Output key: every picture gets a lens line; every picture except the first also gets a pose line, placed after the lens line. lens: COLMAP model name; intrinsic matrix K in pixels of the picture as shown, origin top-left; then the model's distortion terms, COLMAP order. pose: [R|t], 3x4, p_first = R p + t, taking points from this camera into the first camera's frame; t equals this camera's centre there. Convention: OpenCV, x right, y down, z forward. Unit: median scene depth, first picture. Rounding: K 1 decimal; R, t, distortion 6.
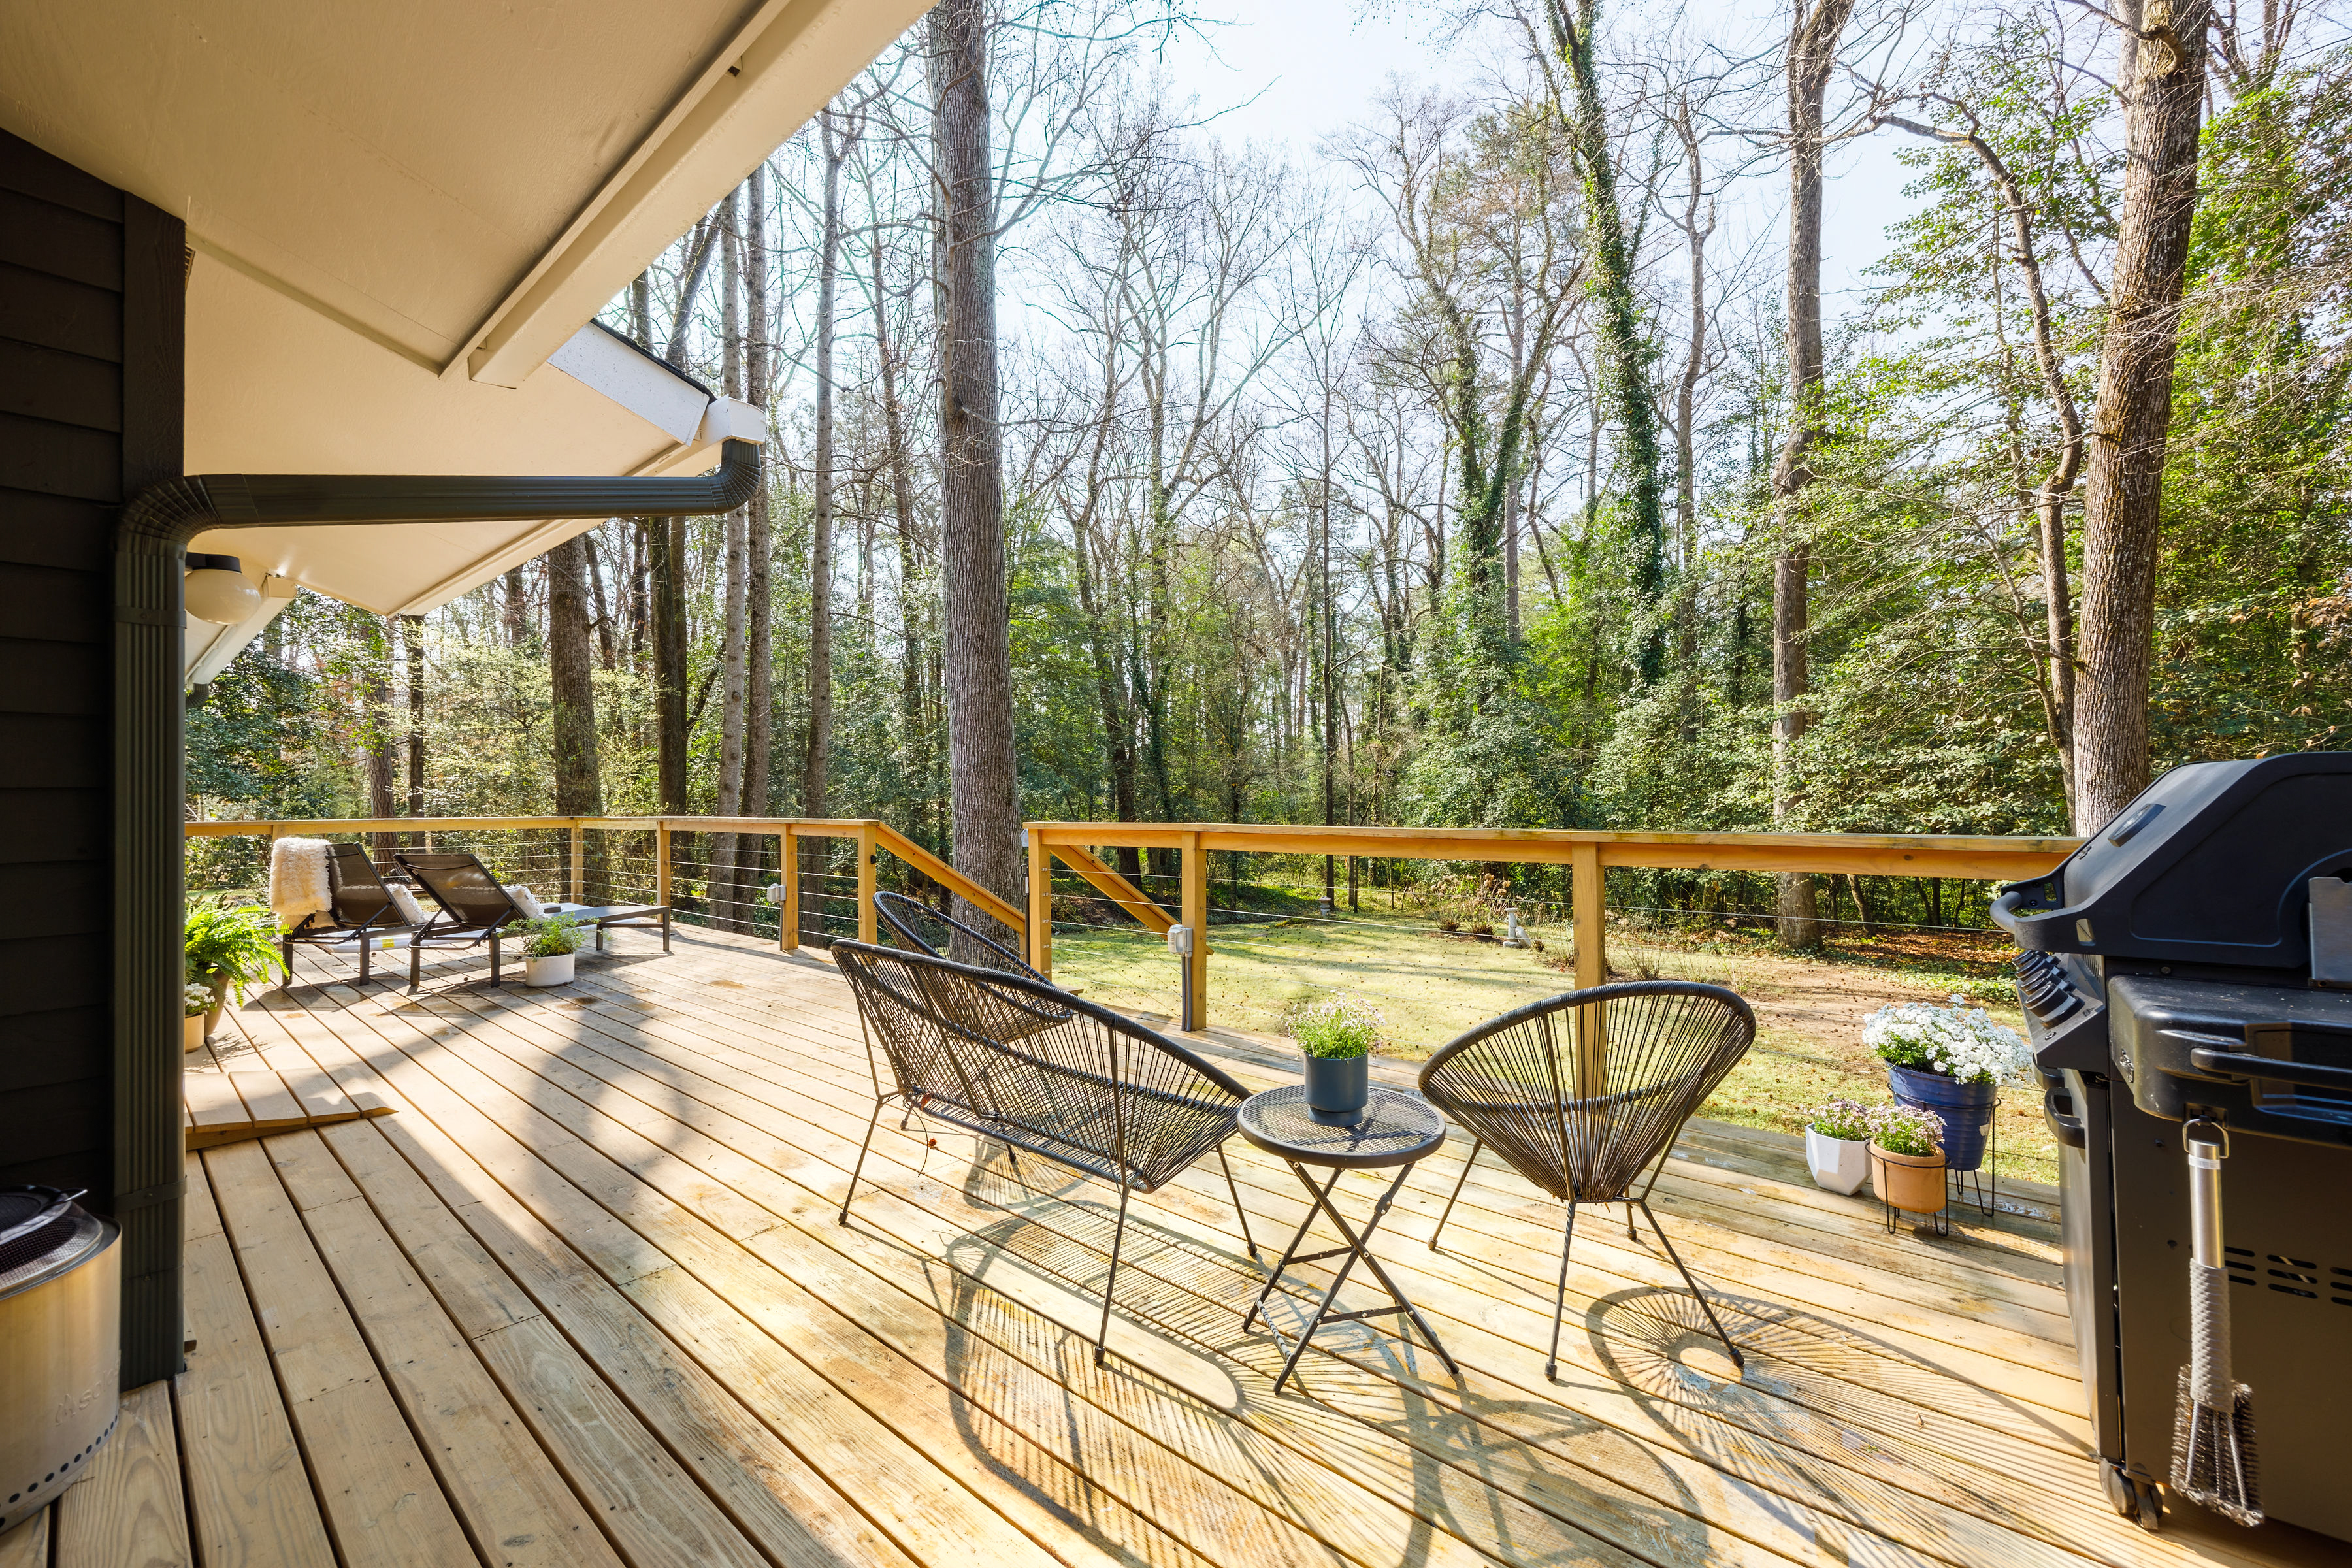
lens RADIAL K [[936.6, 0, 1188.8], [0, 936.6, 779.7], [0, 0, 1]] dist [0.000233, -0.000103]
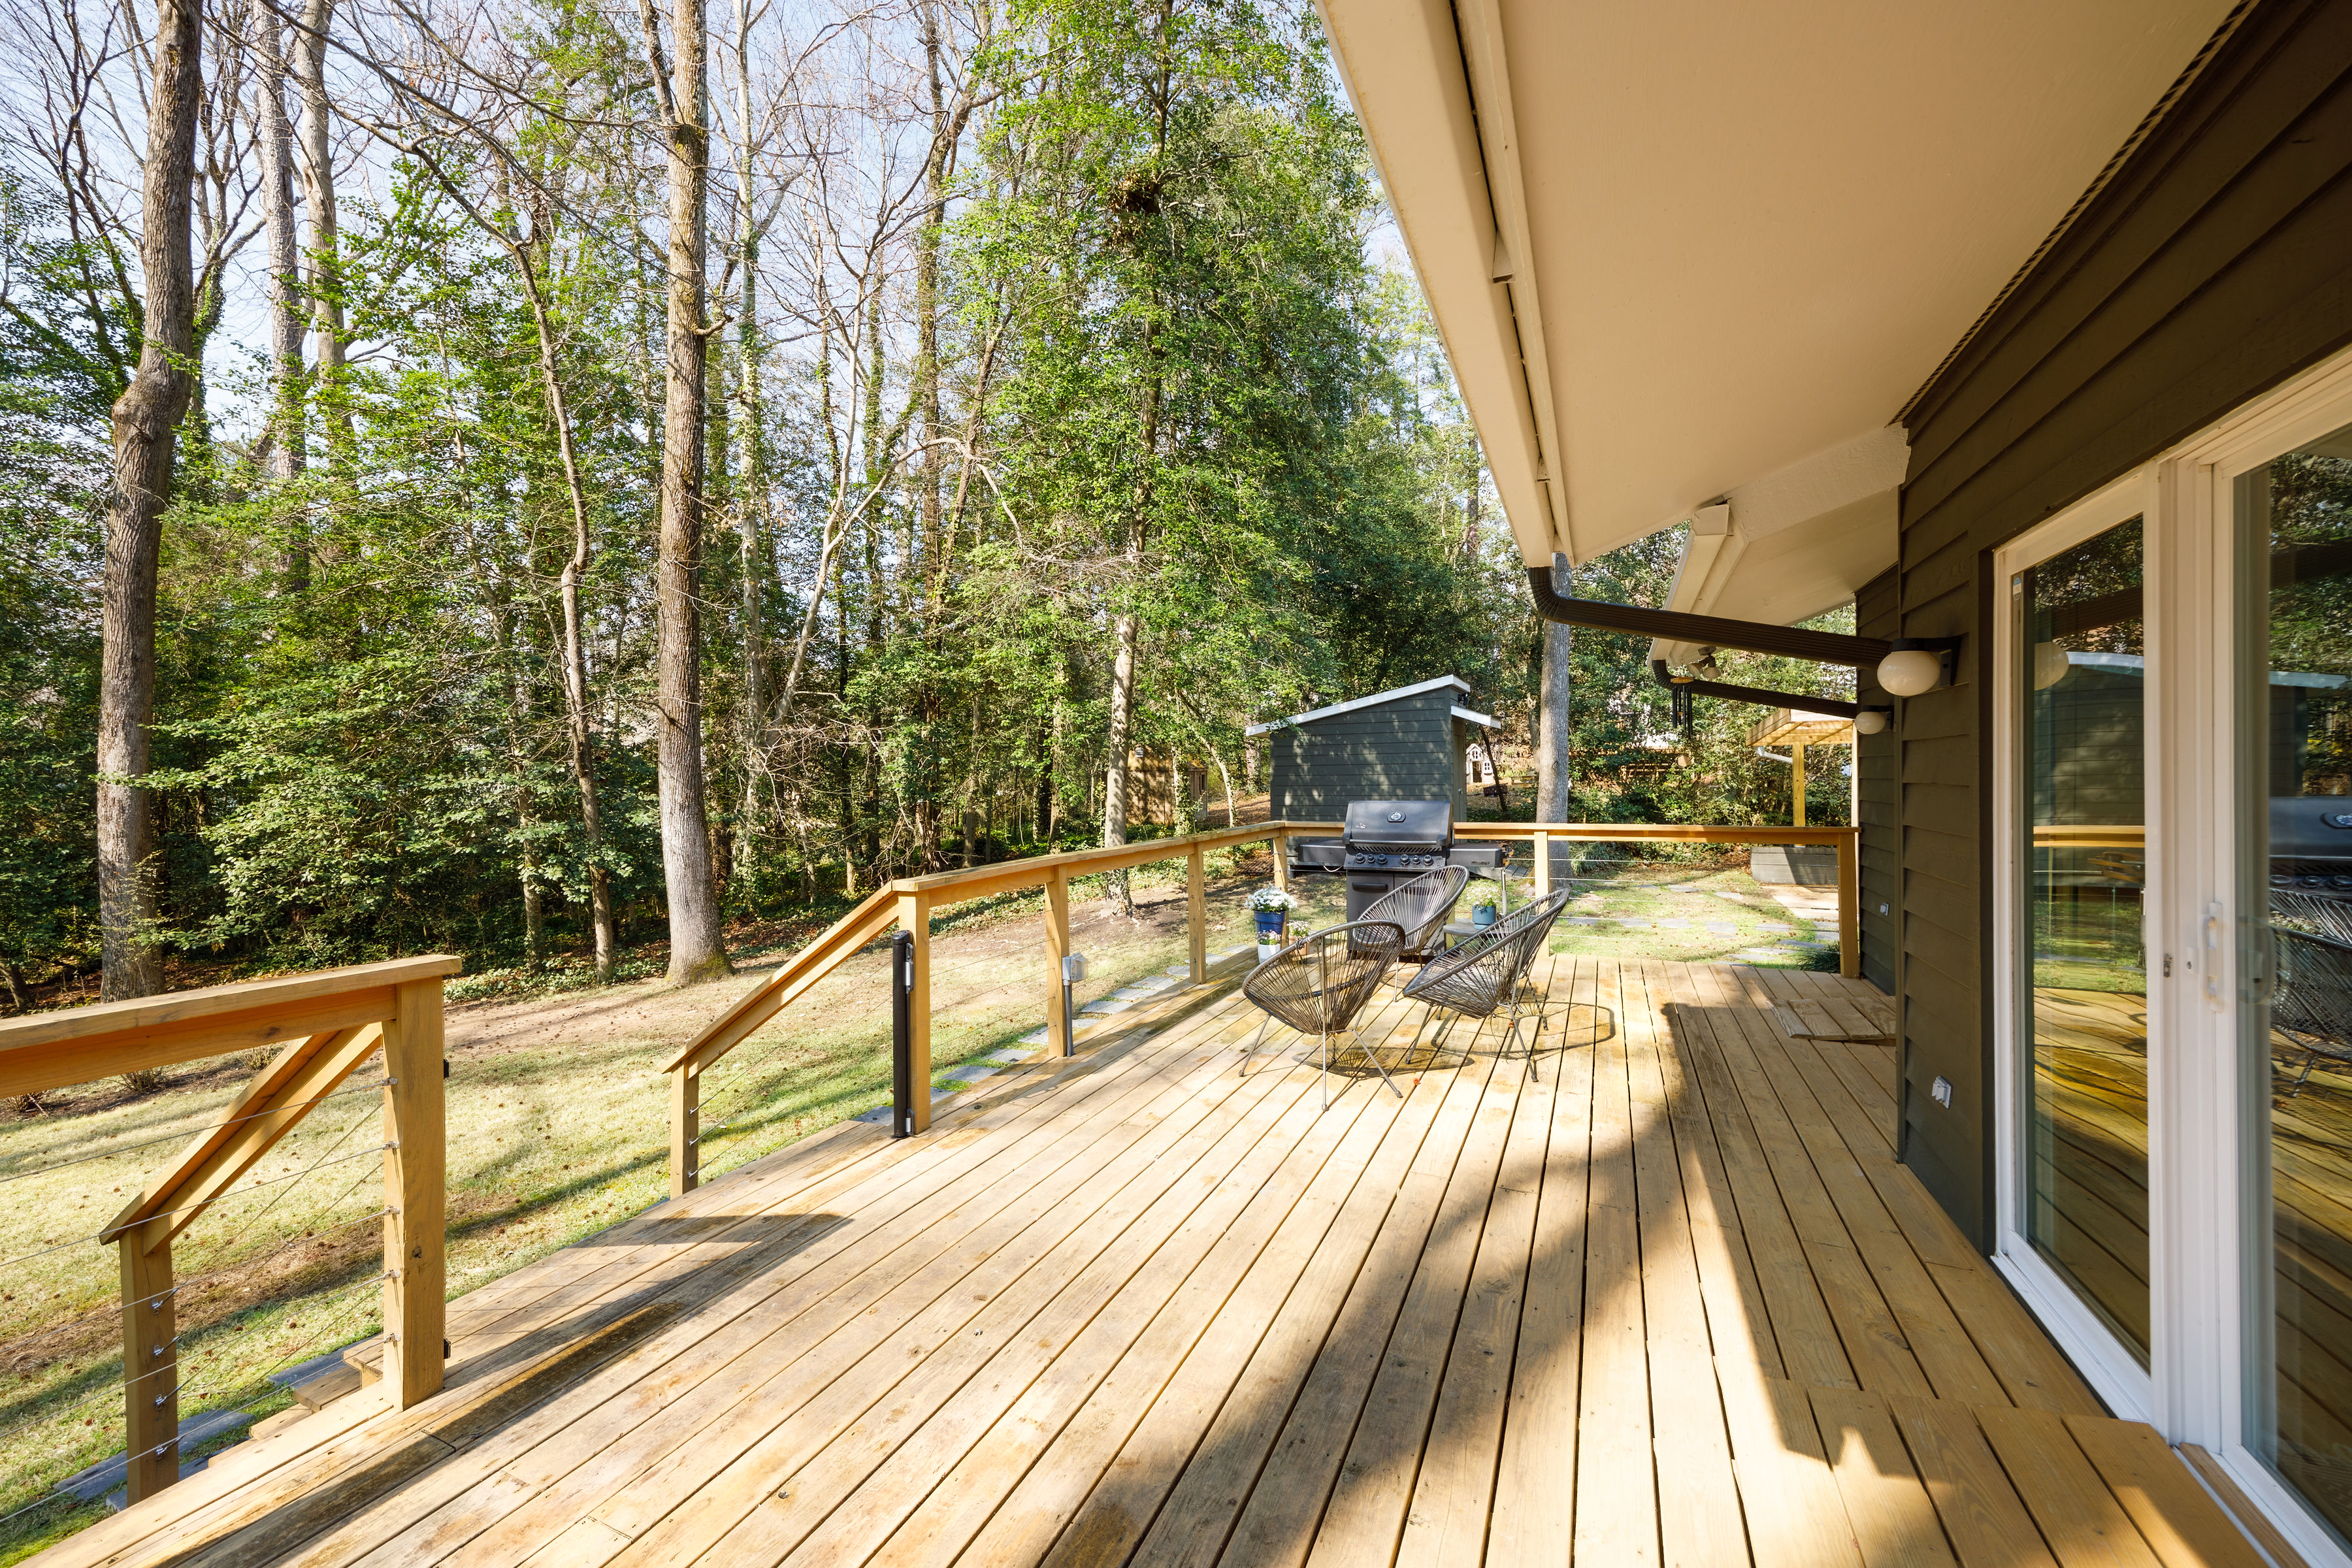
lens RADIAL K [[936.6, 0, 1176.6], [0, 936.6, 781.6], [0, 0, 1]] dist [0.000233, -0.000103]
pose [[-0.258760, 0.007248, 0.965915, -1.791879], [0.000316, 0.999972, -0.007419, -0.036433], [-0.965942, -0.001615, -0.258755, 2.032176]]
